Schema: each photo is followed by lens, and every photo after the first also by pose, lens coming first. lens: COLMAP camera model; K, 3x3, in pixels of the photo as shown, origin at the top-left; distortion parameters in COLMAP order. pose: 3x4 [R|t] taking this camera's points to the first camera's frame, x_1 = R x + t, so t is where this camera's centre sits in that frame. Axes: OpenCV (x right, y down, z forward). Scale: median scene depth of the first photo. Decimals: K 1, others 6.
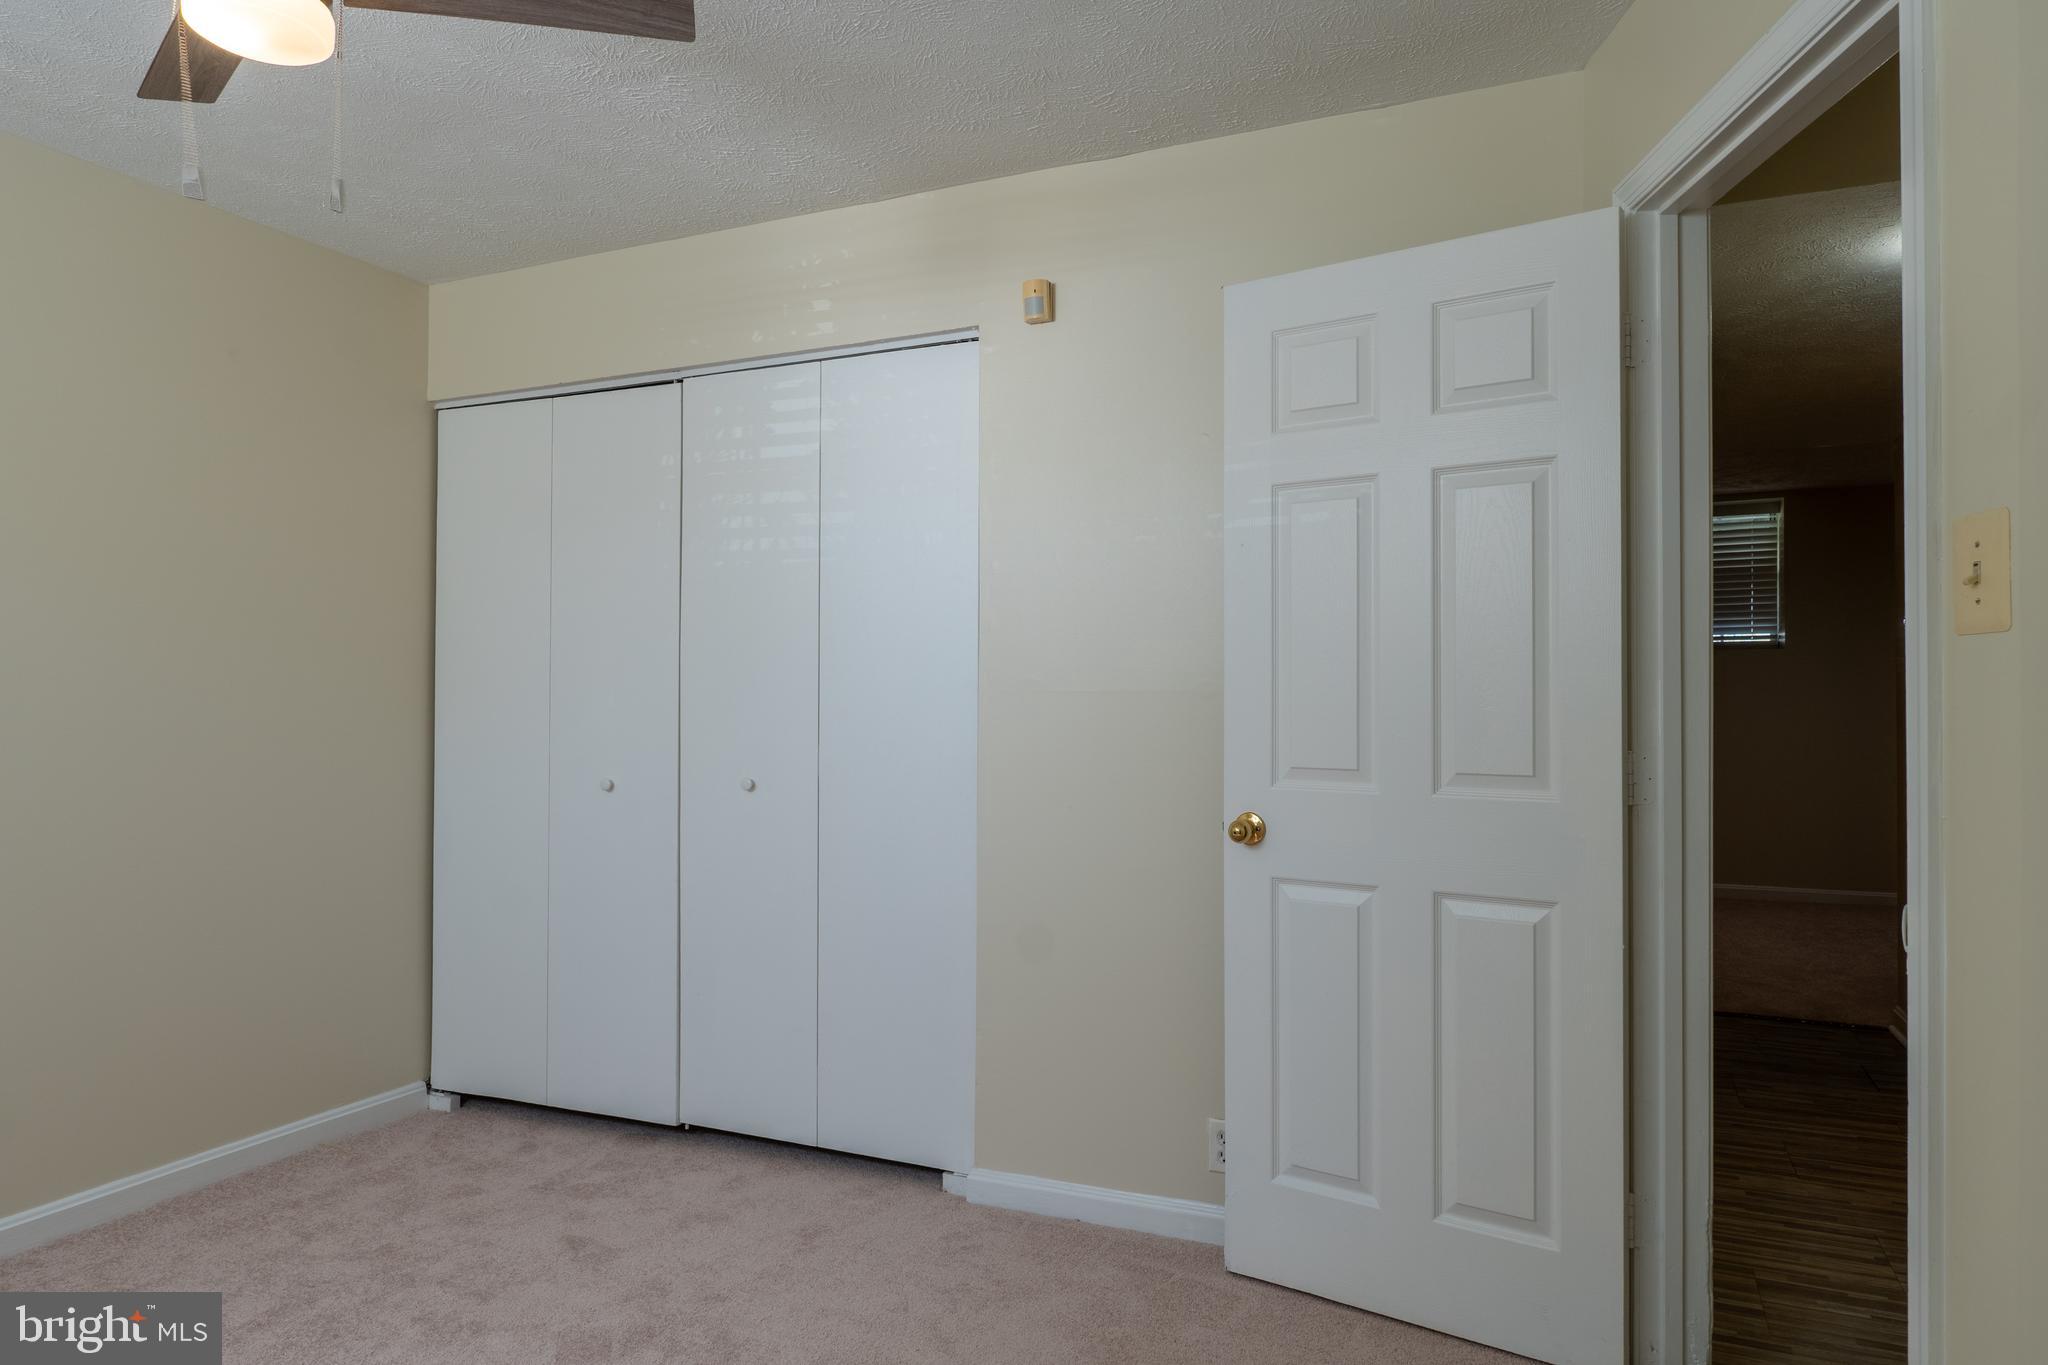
lens RADIAL K [[1280.7, 0, 1024.0], [0, 1280.7, 682.5], [0, 0, 1]] dist [-0.007929, -0.000986]
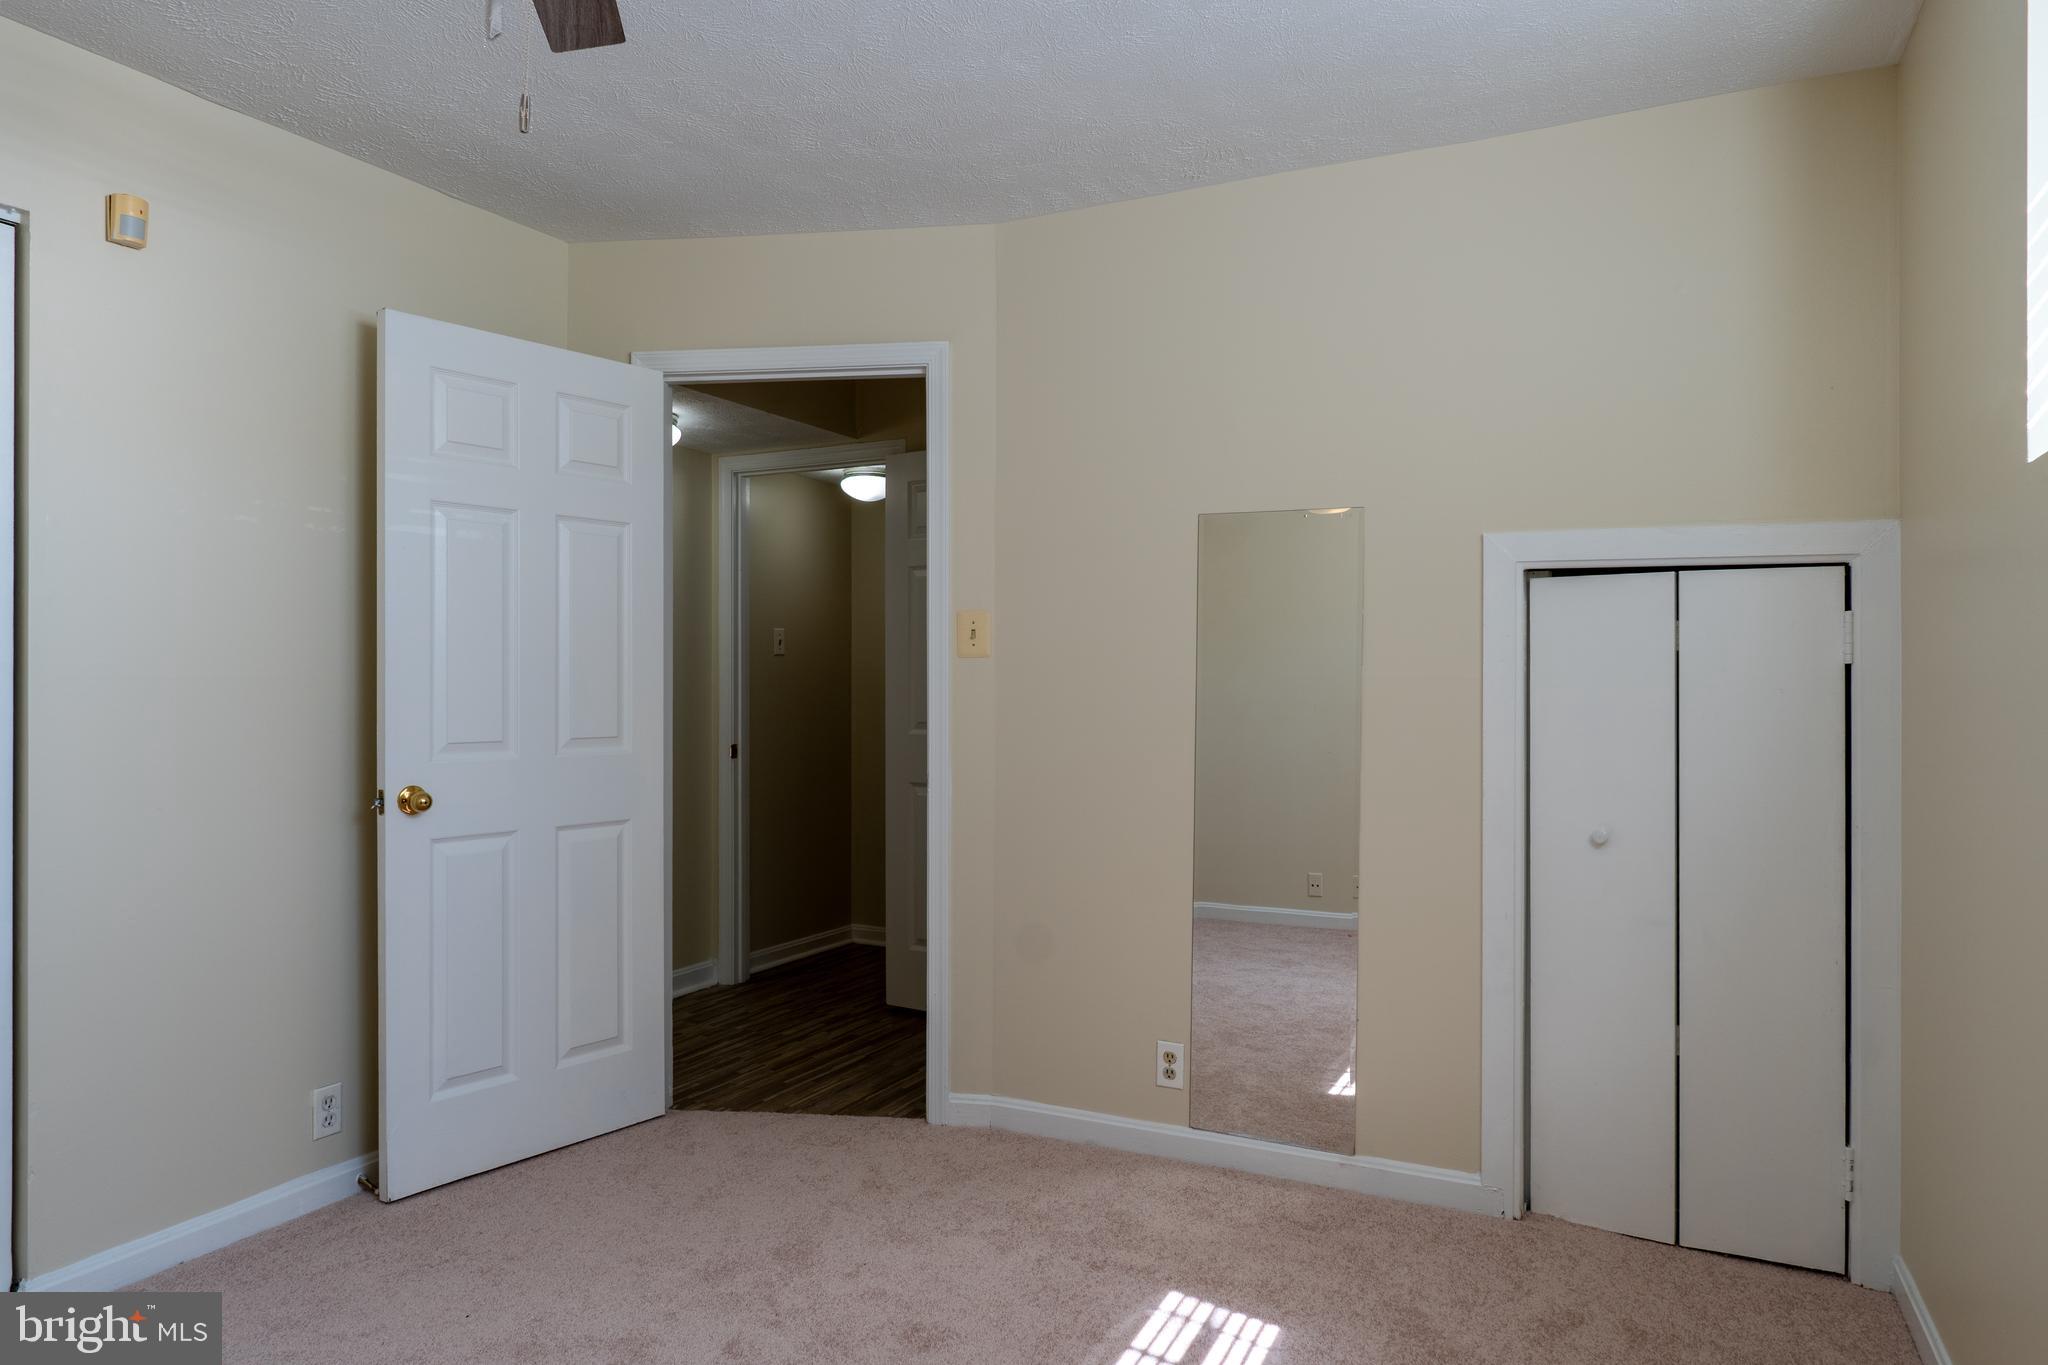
lens RADIAL K [[1280.7, 0, 1024.0], [0, 1280.7, 682.5], [0, 0, 1]] dist [-0.007929, -0.000986]
pose [[0.033290, 0.000061, 0.999446, -0.986877], [-0.008728, 0.999962, 0.000230, 0.005689], [-0.999408, -0.008730, 0.033289, 0.445518]]
